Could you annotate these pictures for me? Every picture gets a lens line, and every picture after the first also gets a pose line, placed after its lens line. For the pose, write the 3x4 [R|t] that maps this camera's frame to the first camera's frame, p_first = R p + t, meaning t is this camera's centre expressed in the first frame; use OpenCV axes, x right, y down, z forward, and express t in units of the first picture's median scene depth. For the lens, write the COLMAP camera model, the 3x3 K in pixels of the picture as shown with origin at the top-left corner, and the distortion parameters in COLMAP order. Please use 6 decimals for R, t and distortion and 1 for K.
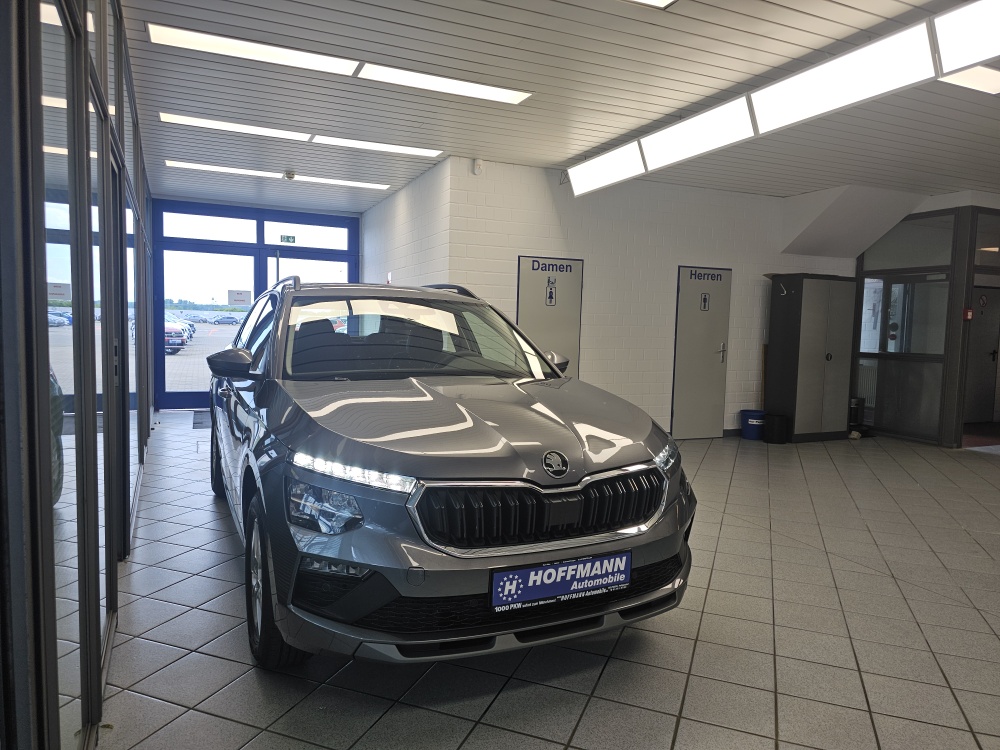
lens RADIAL K [[682.6, 0, 503.7], [0, 682.6, 377.5], [0, 0, 1]] dist [0.050670, -0.057947]
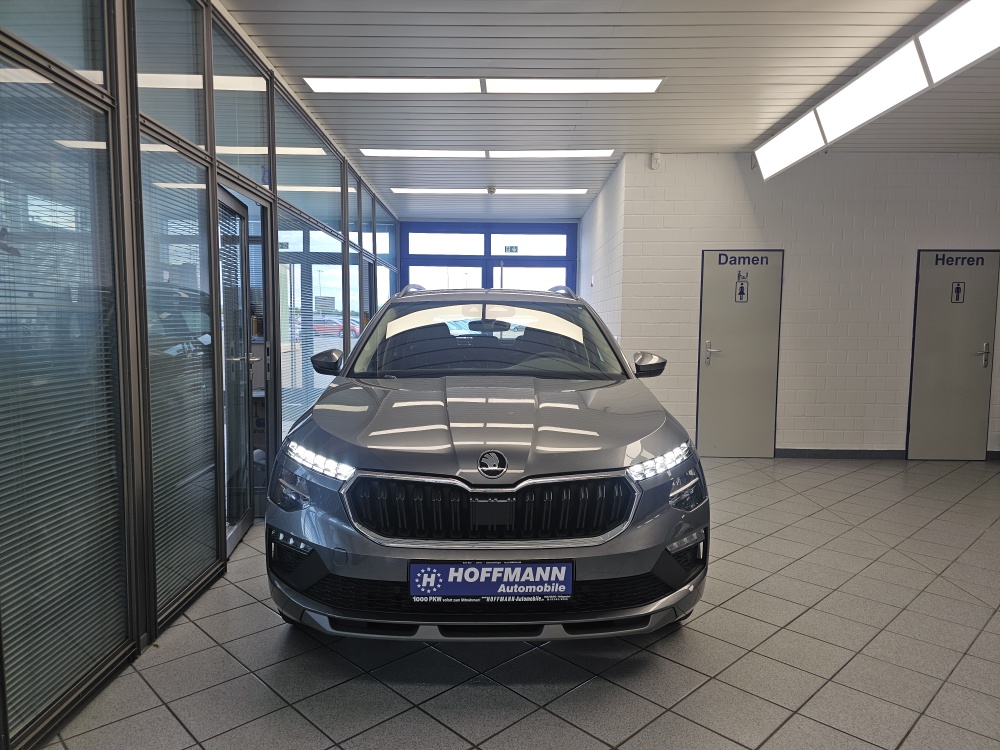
lens RADIAL K [[682.6, 0, 496.9], [0, 682.6, 381.2], [0, 0, 1]] dist [0.050670, -0.057947]
pose [[0.907436, 0.016153, -0.419879, 0.242925], [-0.015922, 0.999865, 0.004055, 0.001017], [0.419888, 0.003006, 0.907571, 0.049760]]
